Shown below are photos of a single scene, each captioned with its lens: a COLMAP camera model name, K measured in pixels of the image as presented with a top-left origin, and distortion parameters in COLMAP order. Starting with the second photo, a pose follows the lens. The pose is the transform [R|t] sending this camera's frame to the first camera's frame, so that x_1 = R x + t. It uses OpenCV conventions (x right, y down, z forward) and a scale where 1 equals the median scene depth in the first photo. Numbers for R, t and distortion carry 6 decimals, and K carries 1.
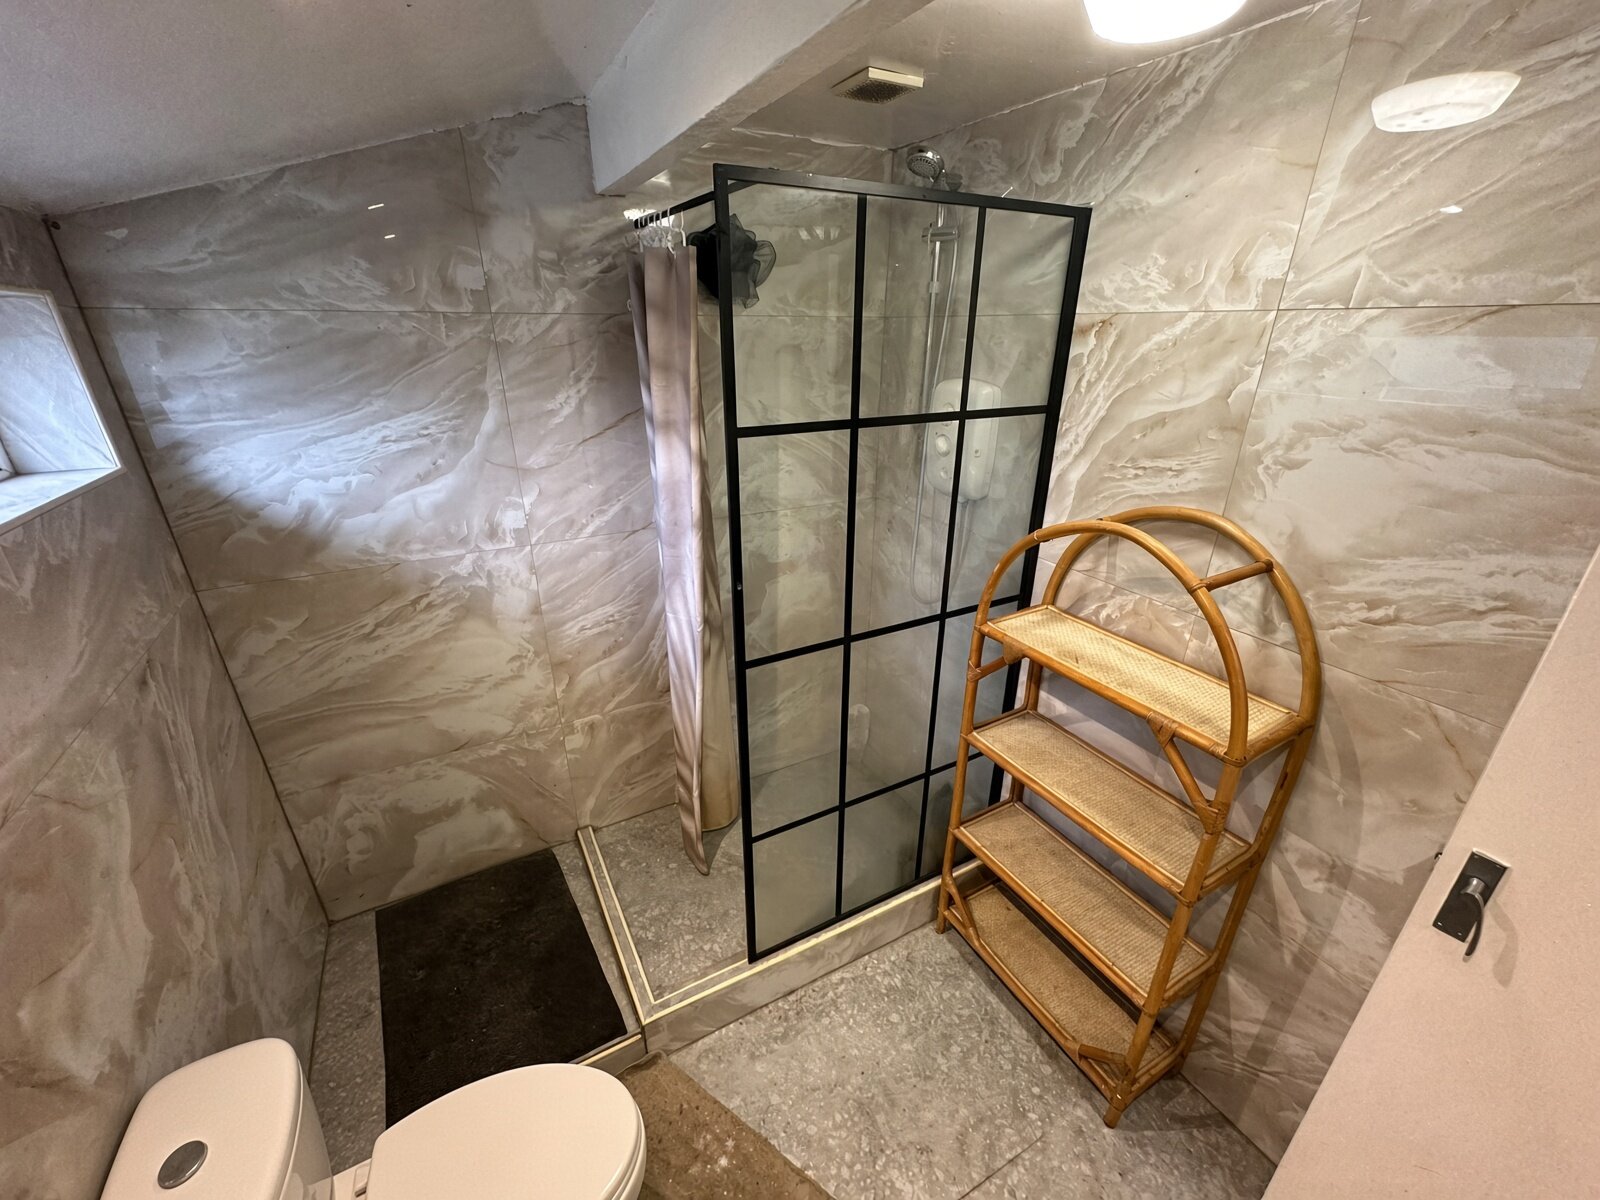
lens RADIAL K [[634.7, 0, 795.9], [0, 634.7, 602.7], [0, 0, 1]] dist [0.000371, 0.000161]
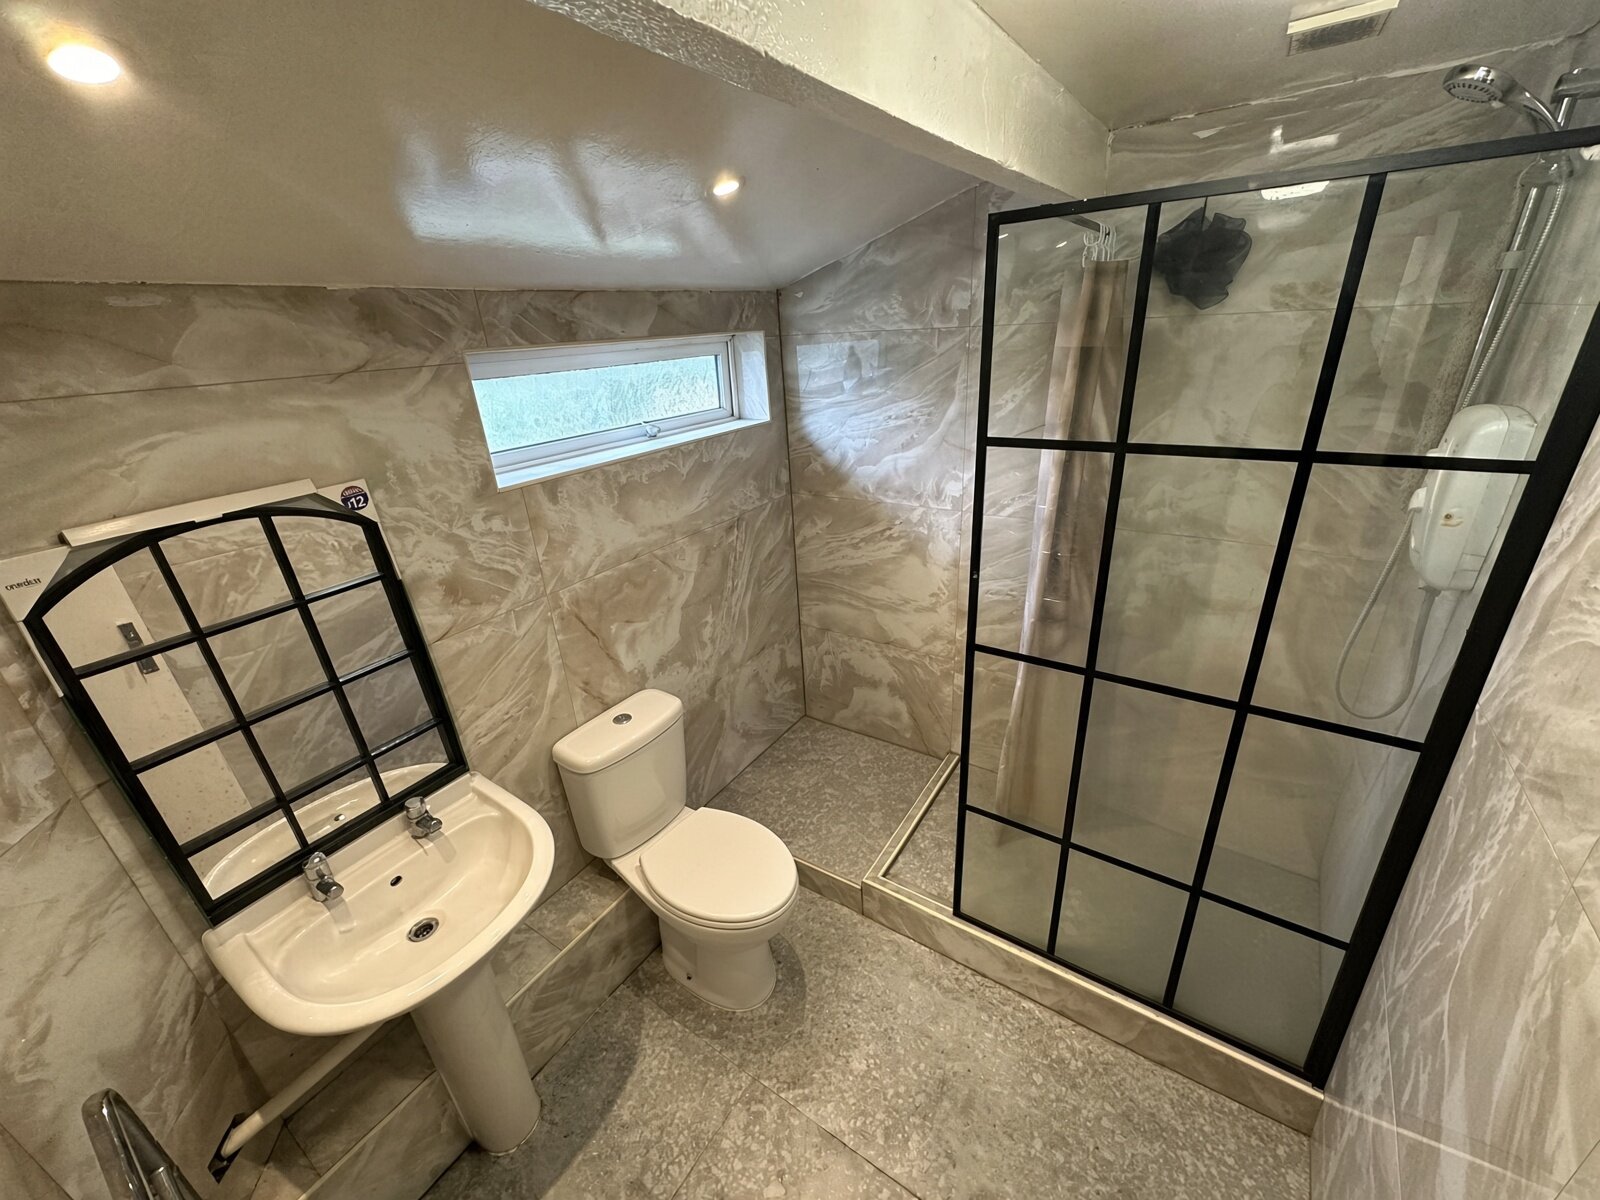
lens RADIAL K [[633.6, 0, 802.3], [0, 633.6, 603.2], [0, 0, 1]] dist [-0.000339, -0.000396]
pose [[0.465718, 0.332105, -0.820252, 0.567130], [-0.297774, 0.931668, 0.208147, -0.097997], [0.833329, 0.147311, 0.532787, 0.115827]]
